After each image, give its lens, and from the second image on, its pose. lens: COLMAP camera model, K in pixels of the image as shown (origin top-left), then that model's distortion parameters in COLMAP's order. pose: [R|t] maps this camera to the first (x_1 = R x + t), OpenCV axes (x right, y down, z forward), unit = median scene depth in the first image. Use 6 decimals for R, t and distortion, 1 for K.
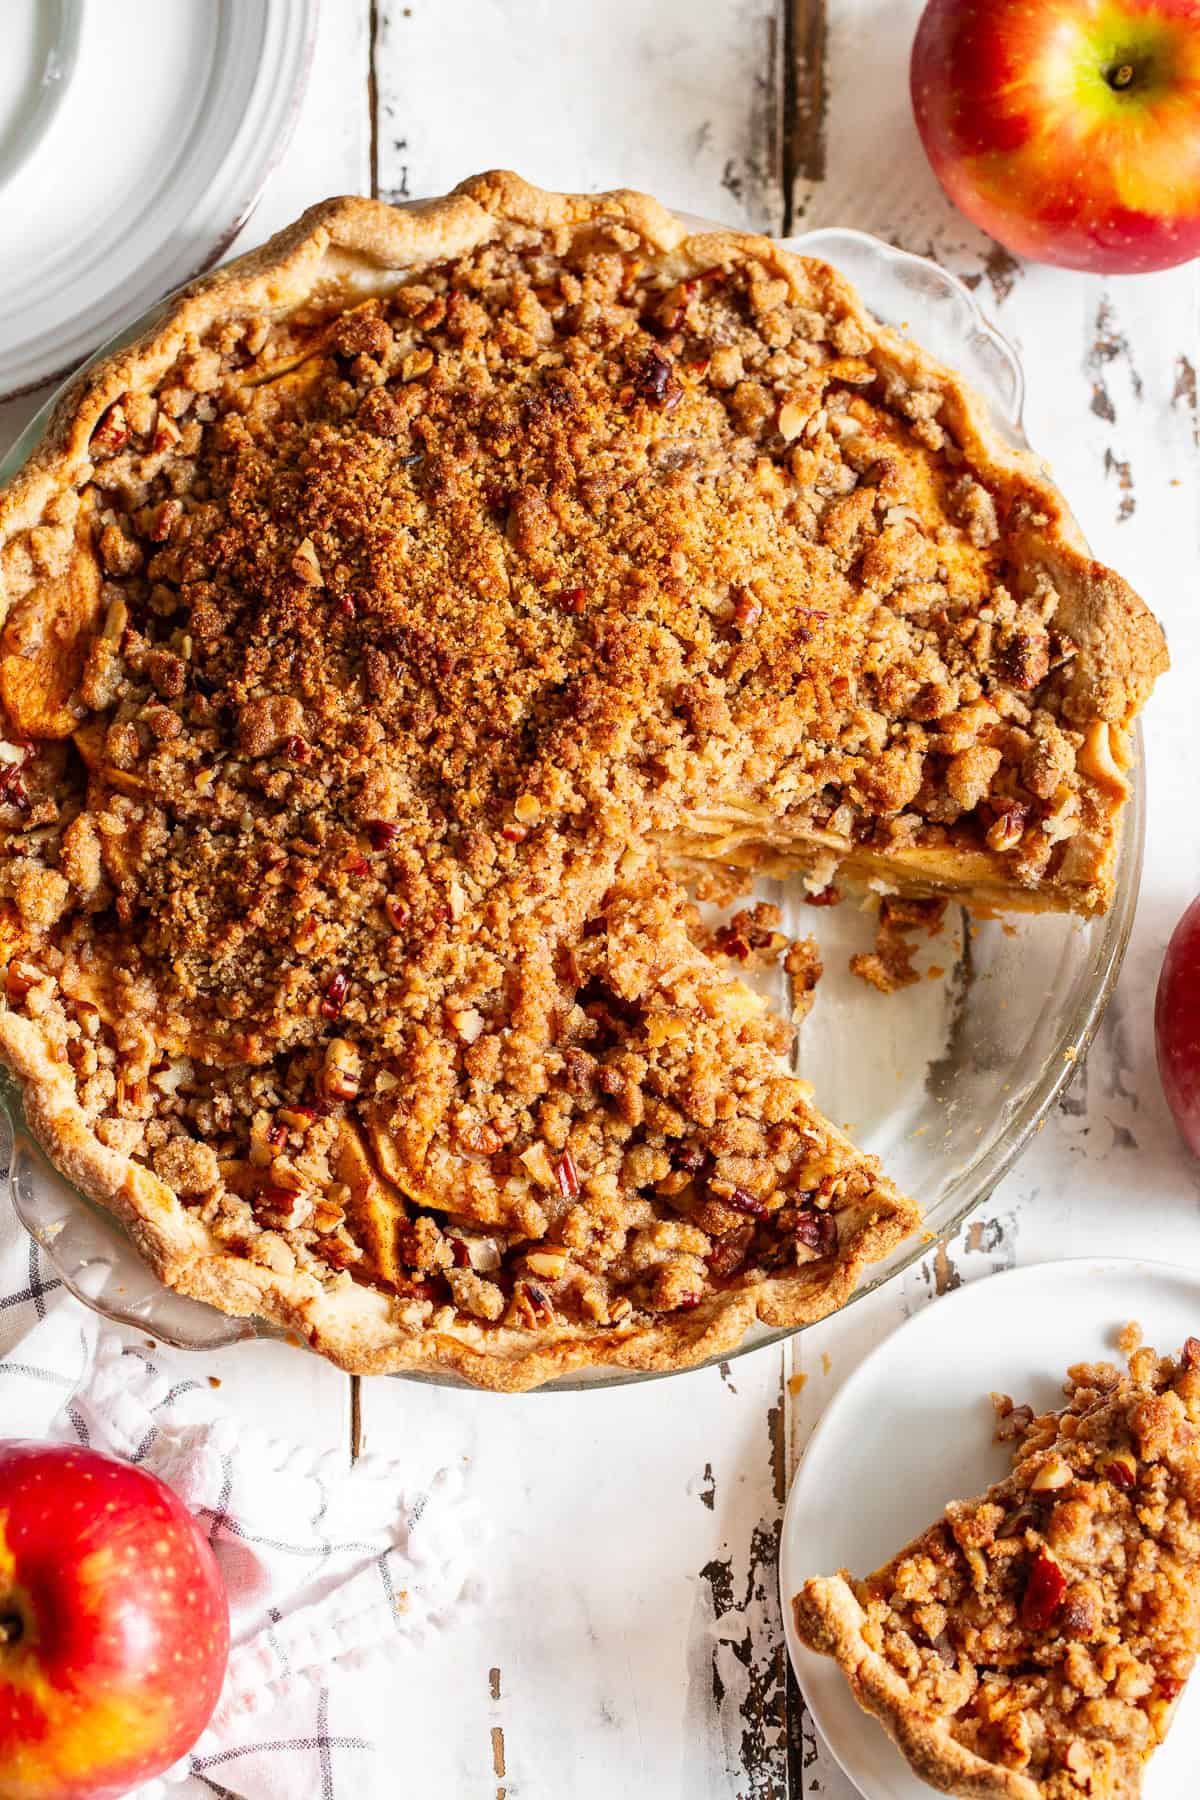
lens RADIAL K [[5418.6, 0, 600.0], [0, 5418.6, 900.0], [0, 0, 1]] dist [-0.031190, 1.652253]
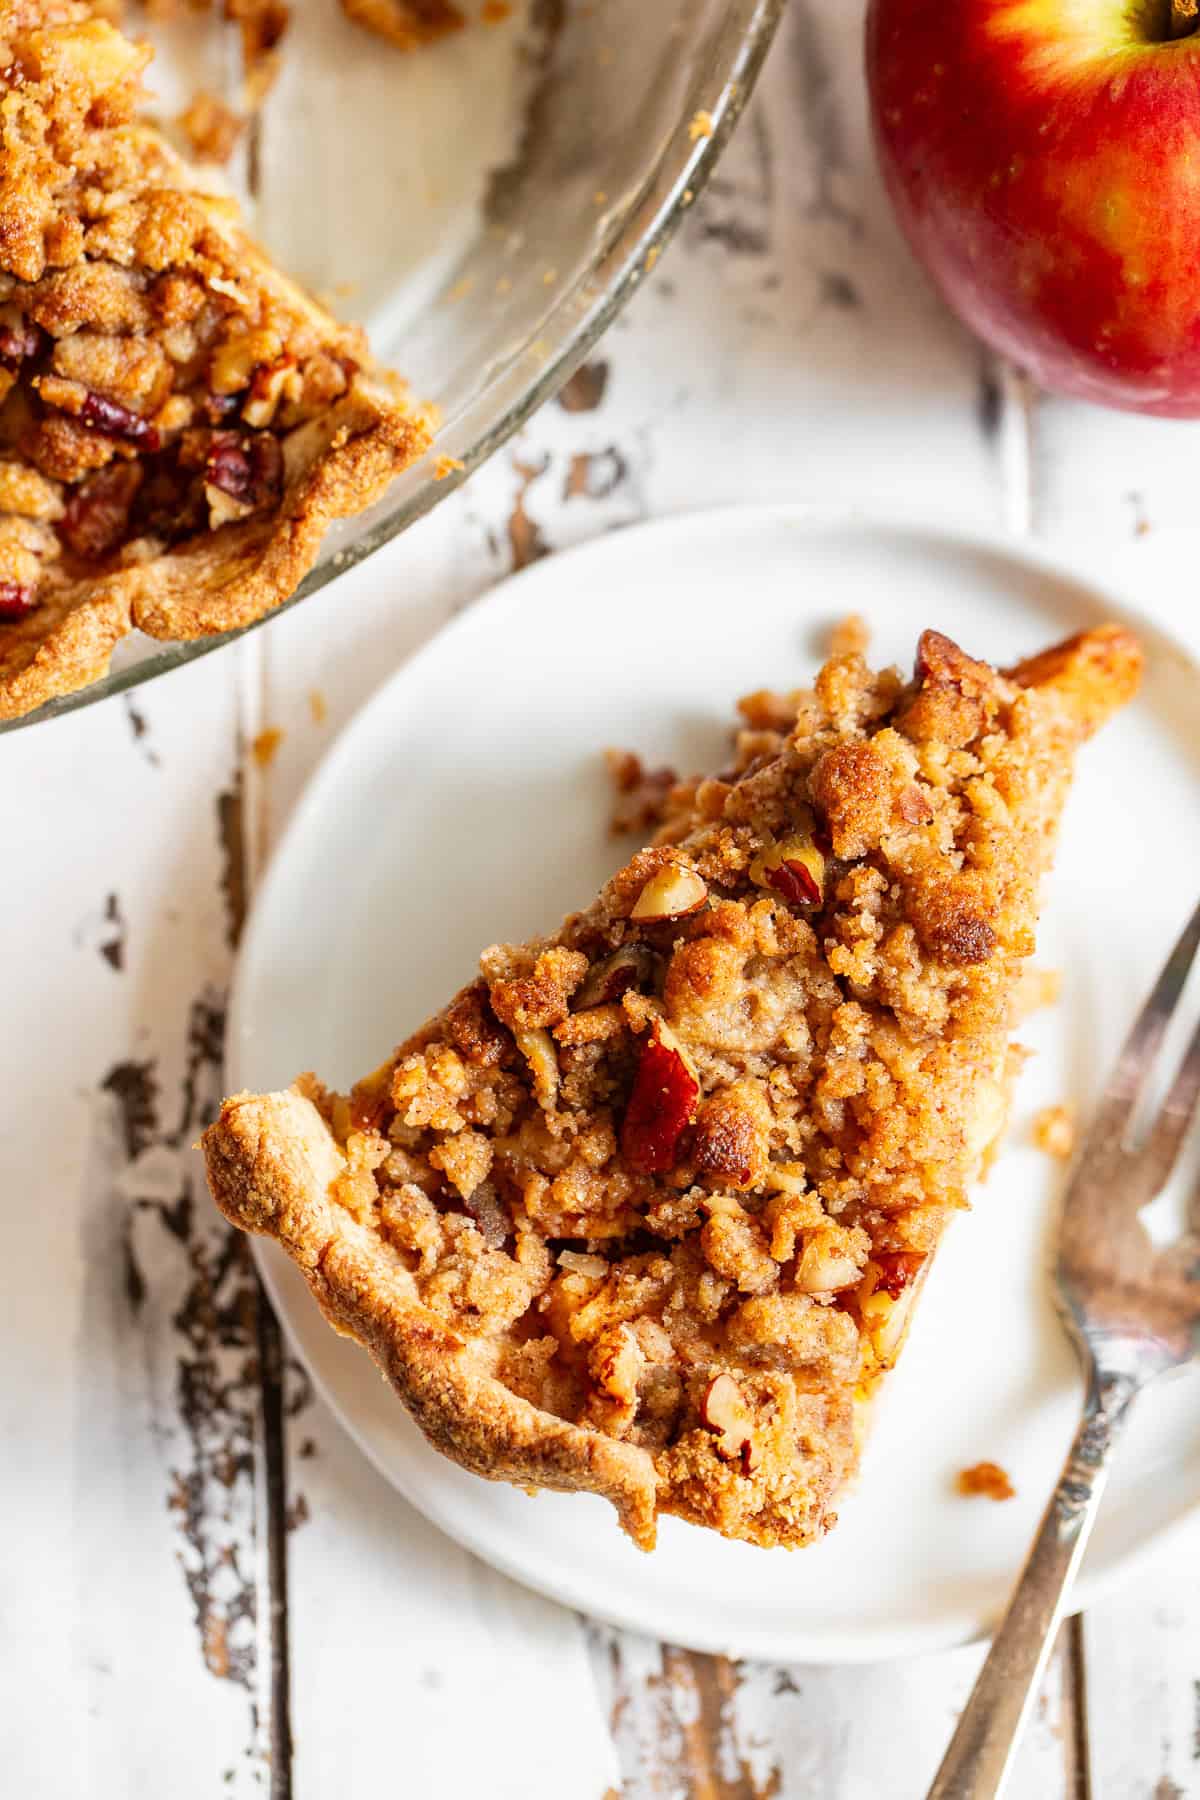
lens RADIAL K [[5418.6, 0, 600.0], [0, 5418.6, 900.0], [0, 0, 1]] dist [-0.031190, 1.652253]
pose [[0.998709, -0.039021, -0.032510, 0.093900], [0.042327, 0.993234, 0.108141, 0.047931], [0.028070, -0.109377, 0.993604, 0.459389]]
